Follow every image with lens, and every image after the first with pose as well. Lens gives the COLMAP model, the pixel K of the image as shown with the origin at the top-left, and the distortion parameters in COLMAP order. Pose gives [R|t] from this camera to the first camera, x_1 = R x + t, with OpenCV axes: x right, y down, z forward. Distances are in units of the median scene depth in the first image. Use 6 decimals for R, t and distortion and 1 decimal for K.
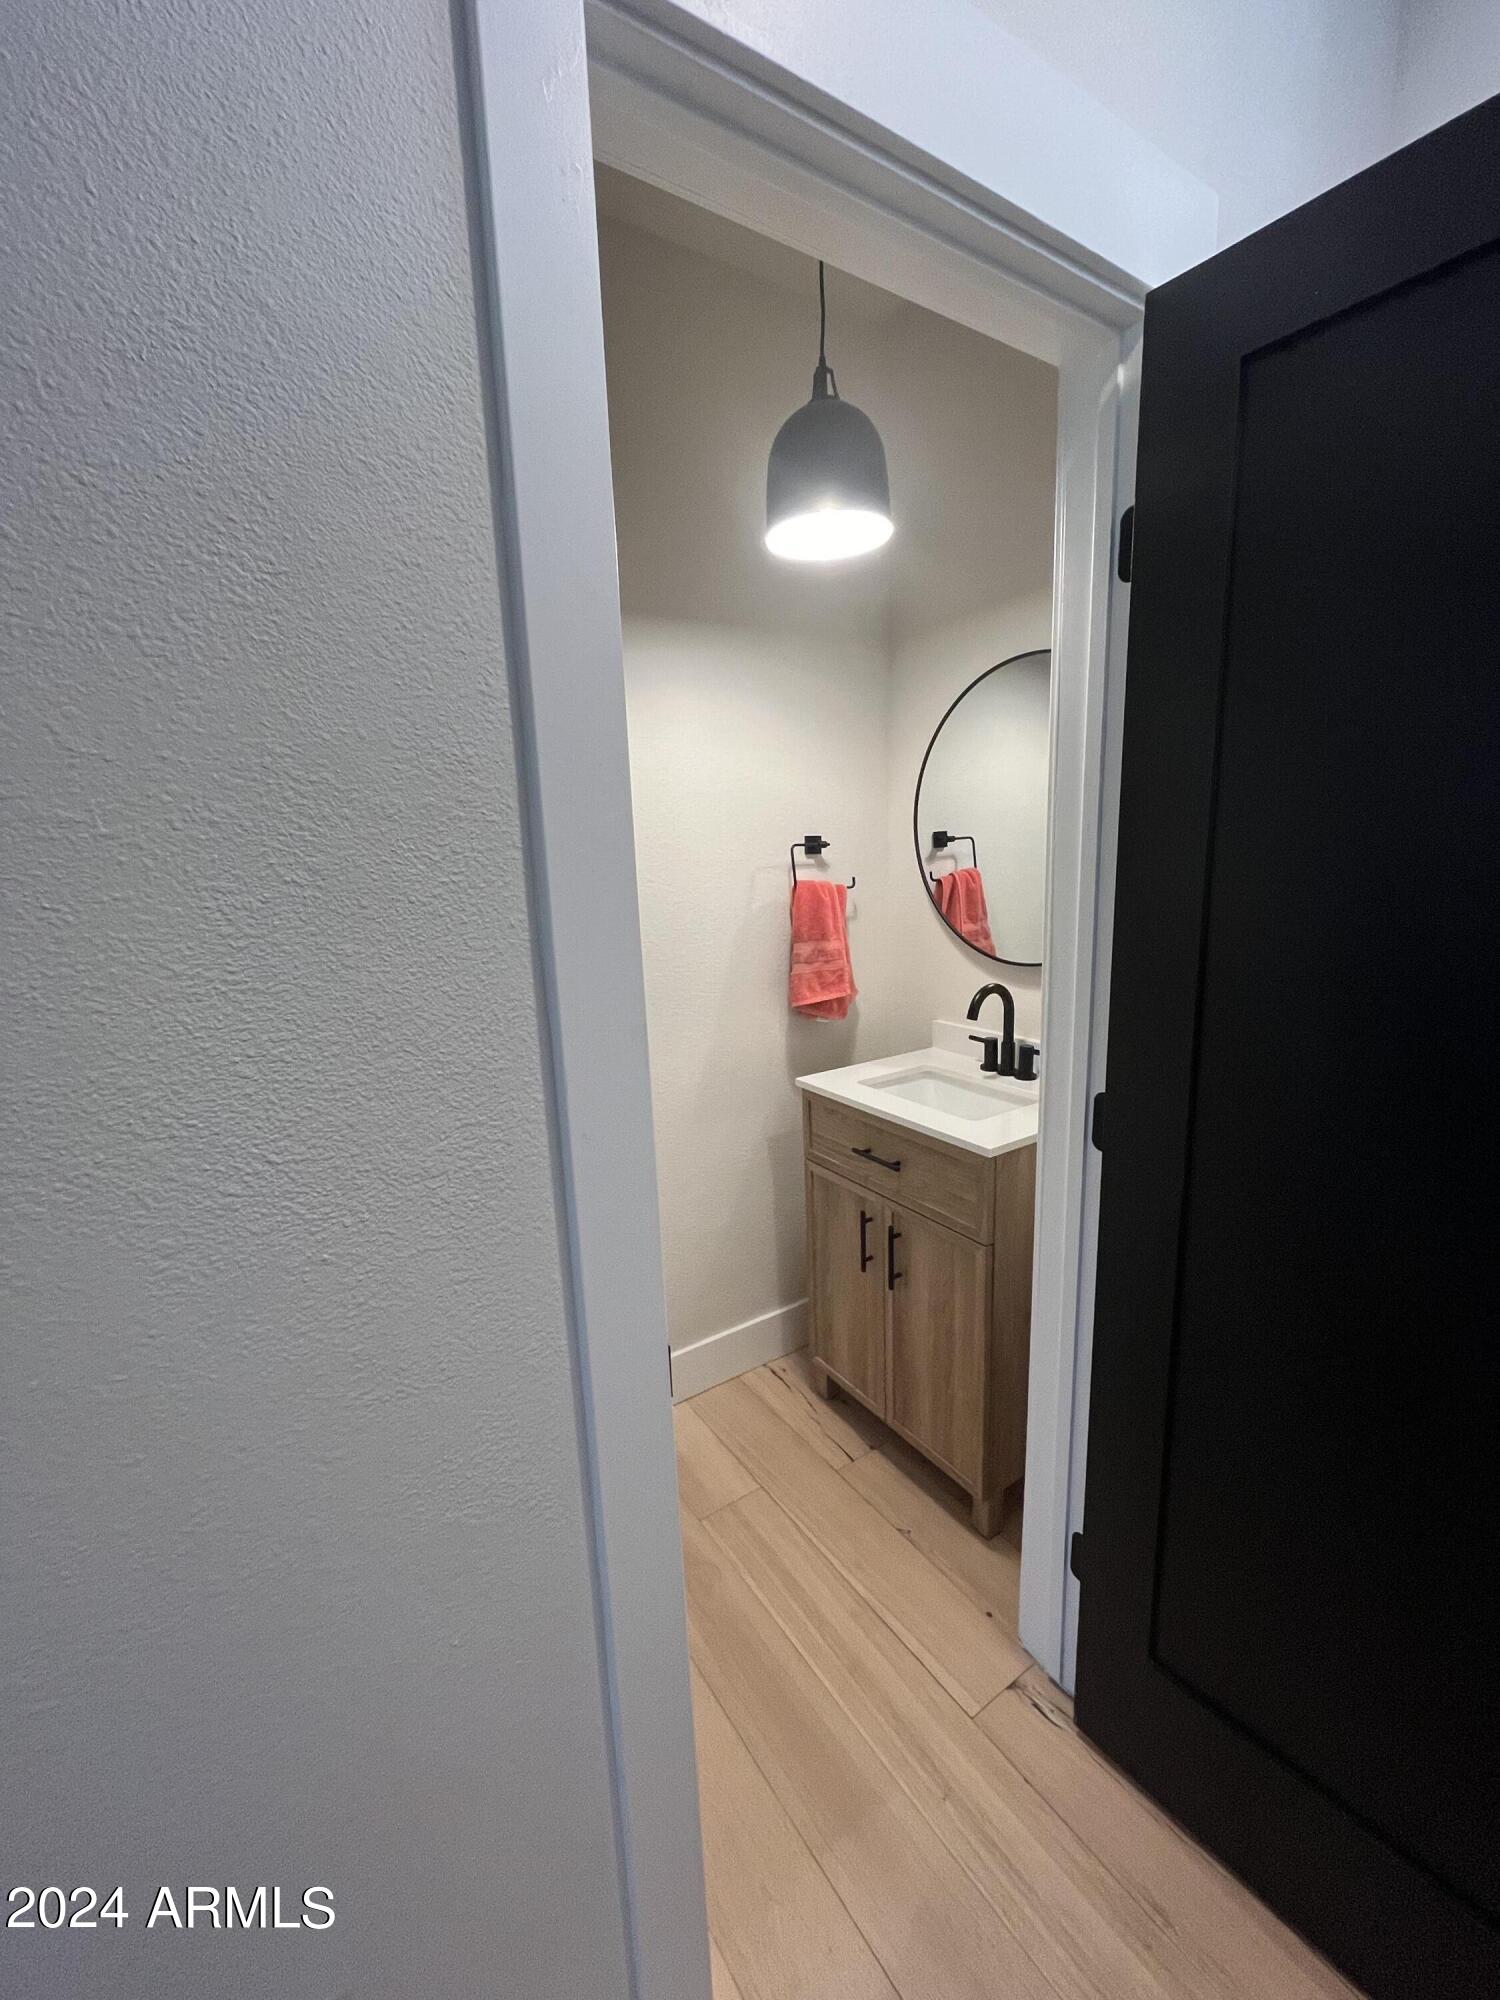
lens RADIAL K [[808.4, 0, 750.0], [0, 808.4, 1000.0], [0, 0, 1]] dist [-0.010439, -0.000033]
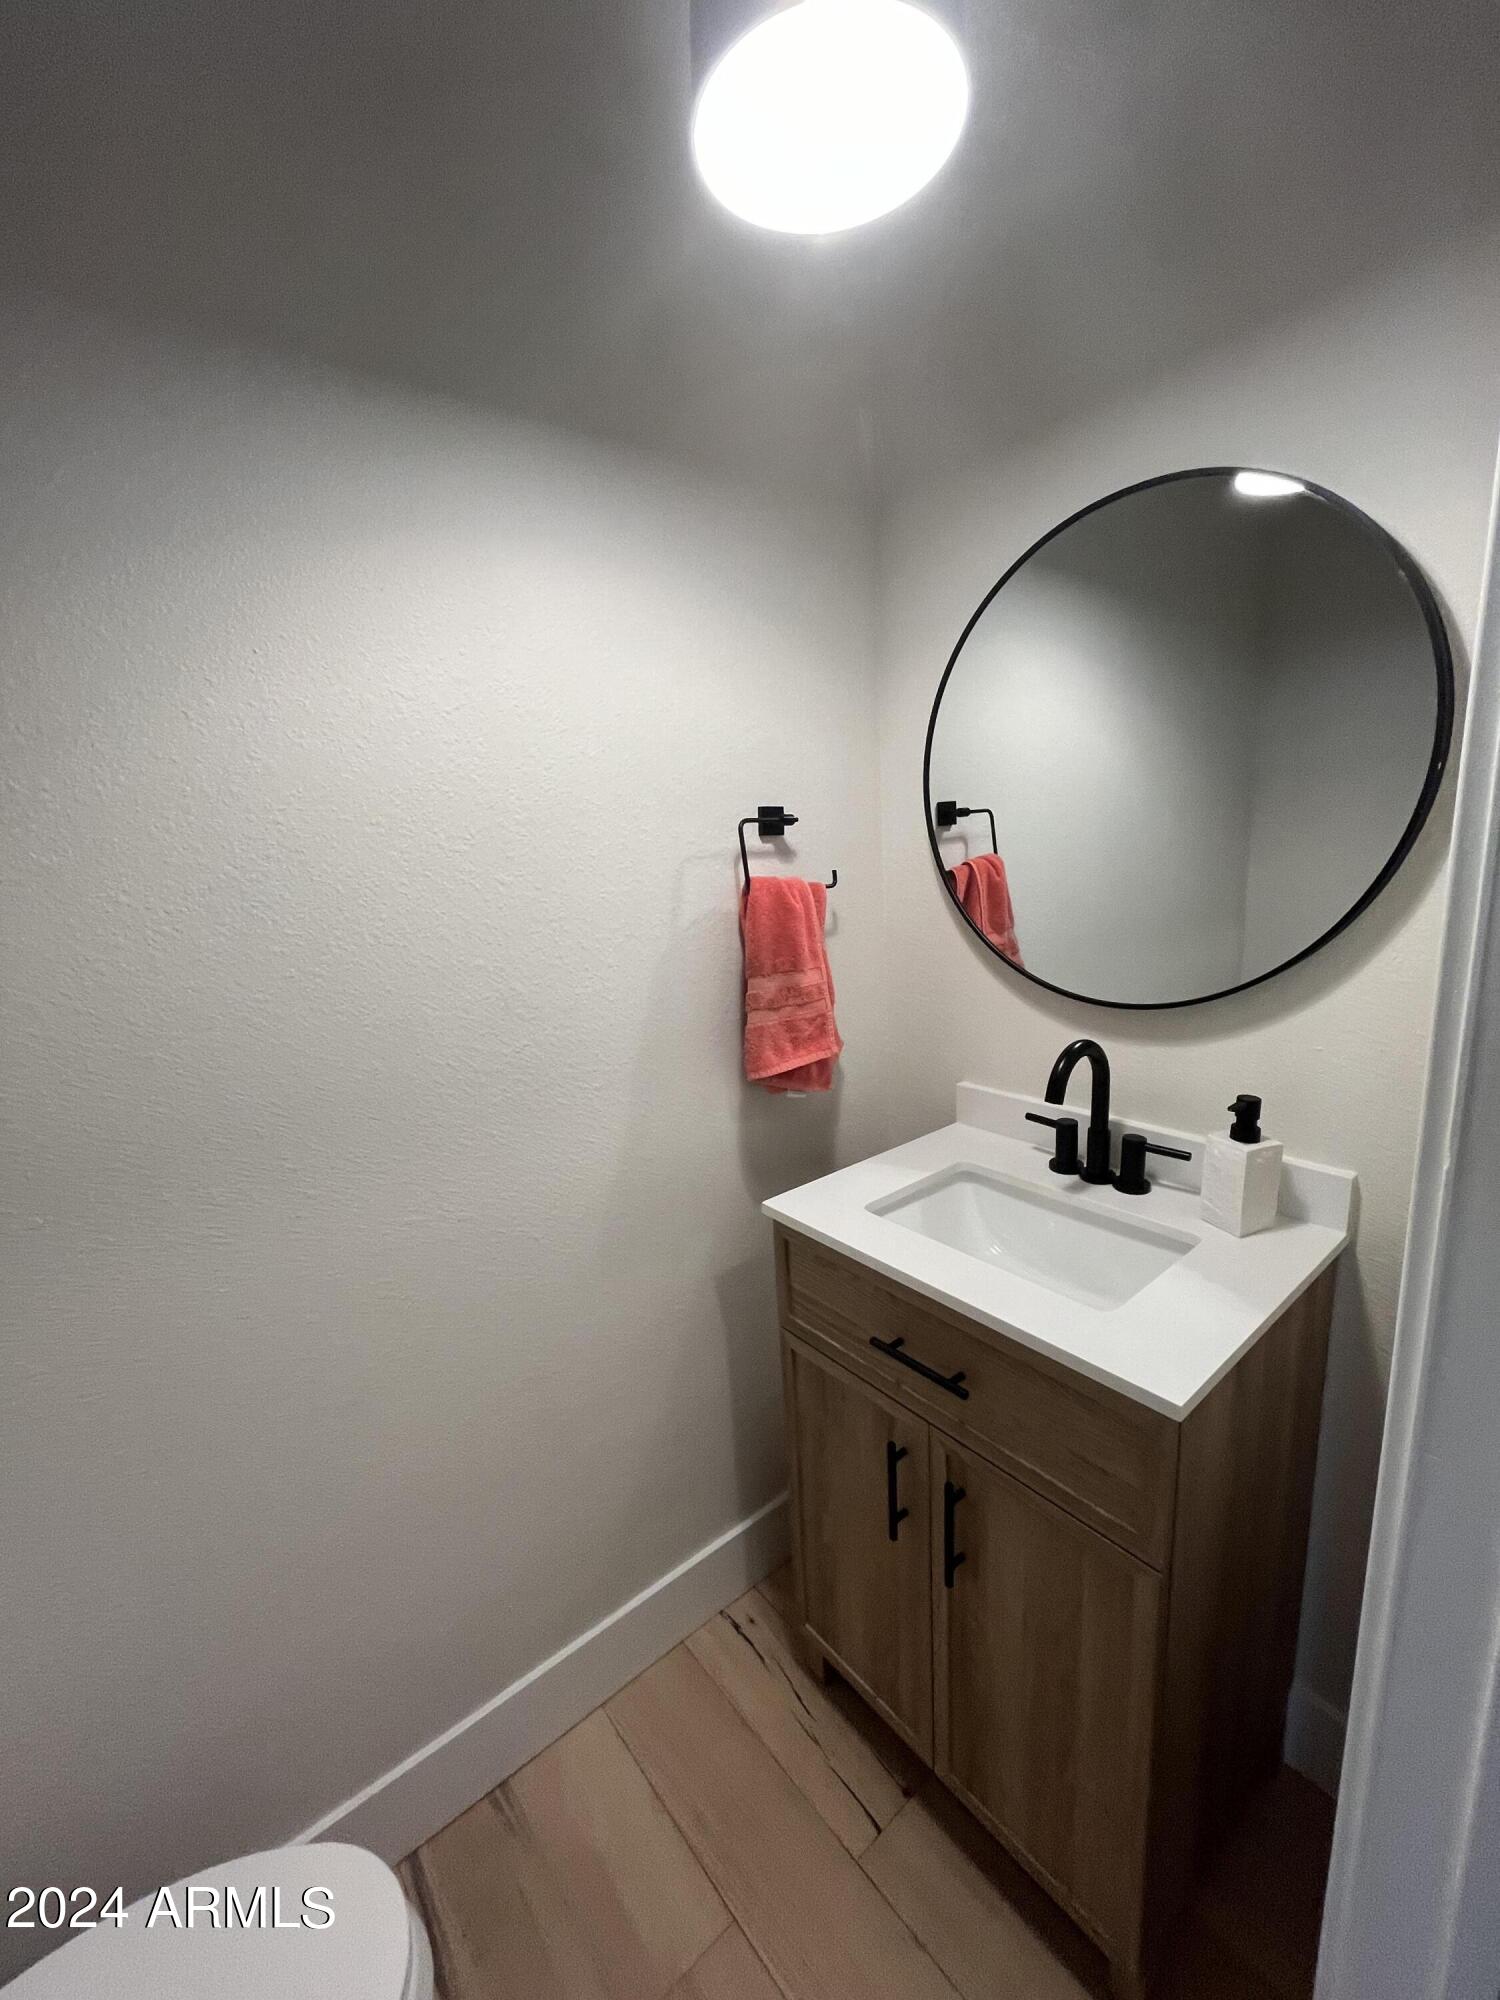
lens RADIAL K [[808.4, 0, 750.0], [0, 808.4, 1000.0], [0, 0, 1]] dist [-0.010439, -0.000033]
pose [[0.994204, -0.036121, 0.101256, -0.008336], [0.035464, 0.999337, 0.008289, -0.058723], [-0.101488, -0.004650, 0.994826, 0.379883]]
